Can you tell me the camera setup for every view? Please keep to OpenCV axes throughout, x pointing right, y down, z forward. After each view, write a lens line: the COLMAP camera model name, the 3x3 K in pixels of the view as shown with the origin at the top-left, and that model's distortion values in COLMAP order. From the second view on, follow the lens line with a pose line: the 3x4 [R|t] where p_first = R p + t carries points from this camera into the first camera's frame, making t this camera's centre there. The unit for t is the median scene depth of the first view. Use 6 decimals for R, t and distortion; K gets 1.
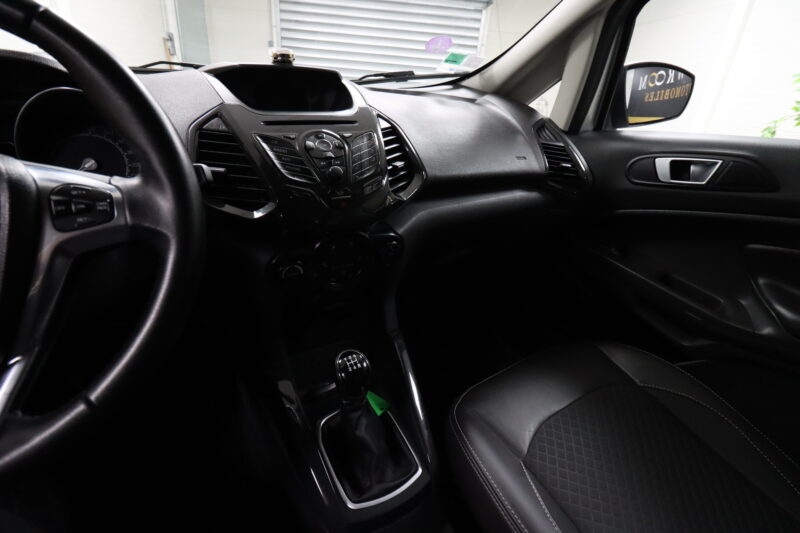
lens RADIAL K [[377.1, 0, 398.6], [0, 377.1, 261.2], [0, 0, 1]] dist [-0.000768, -0.006879]
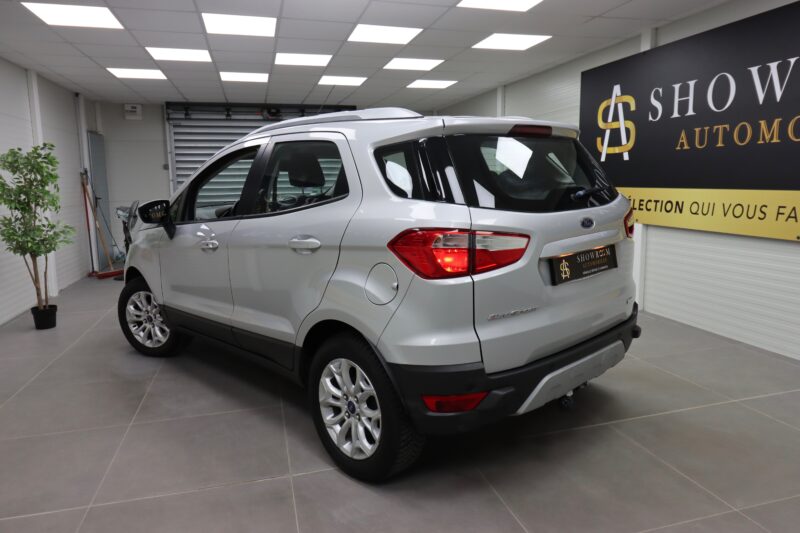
lens RADIAL K [[576.2, 0, 407.4], [0, 576.2, 250.9], [0, 0, 1]] dist [0.019530, -0.011953]
pose [[0.971248, -0.111511, 0.210340, -0.224713], [0.169409, 0.944477, -0.281537, 1.754807], [-0.167267, 0.309075, 0.936213, -4.335637]]
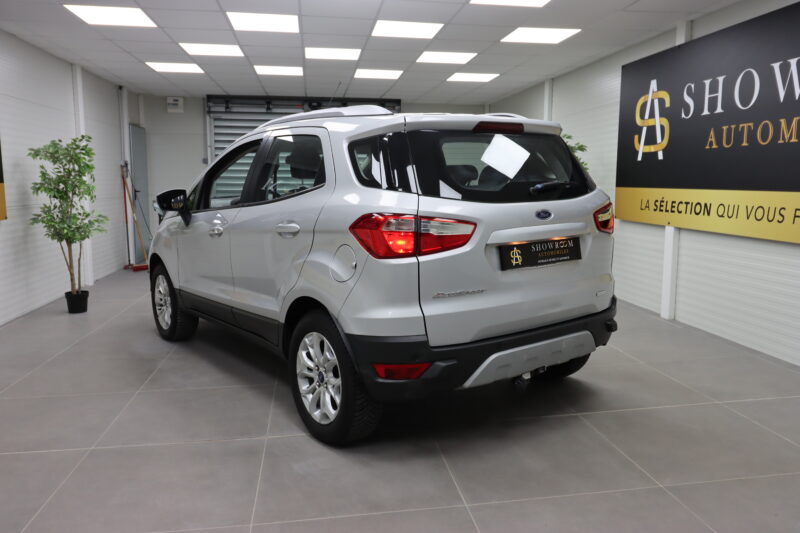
lens RADIAL K [[651.9, 0, 408.7], [0, 651.9, 251.0], [0, 0, 1]] dist [0.016741, -0.002165]
pose [[0.991727, -0.078397, 0.101642, 0.220711], [0.106592, 0.944153, -0.311790, 2.174852], [-0.071522, 0.320045, 0.944699, -5.030520]]
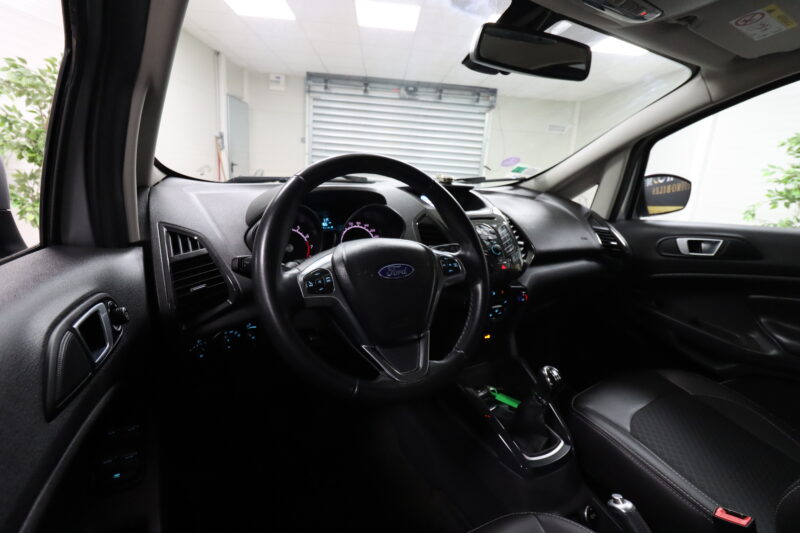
lens RADIAL K [[377.1, 0, 401.1], [0, 377.1, 262.3], [0, 0, 1]] dist [-0.000768, -0.006879]
pose [[0.999933, -0.004046, 0.010801, -0.374015], [0.006065, 0.980962, -0.194103, 0.088367], [-0.009810, 0.194156, 0.980922, -0.378457]]
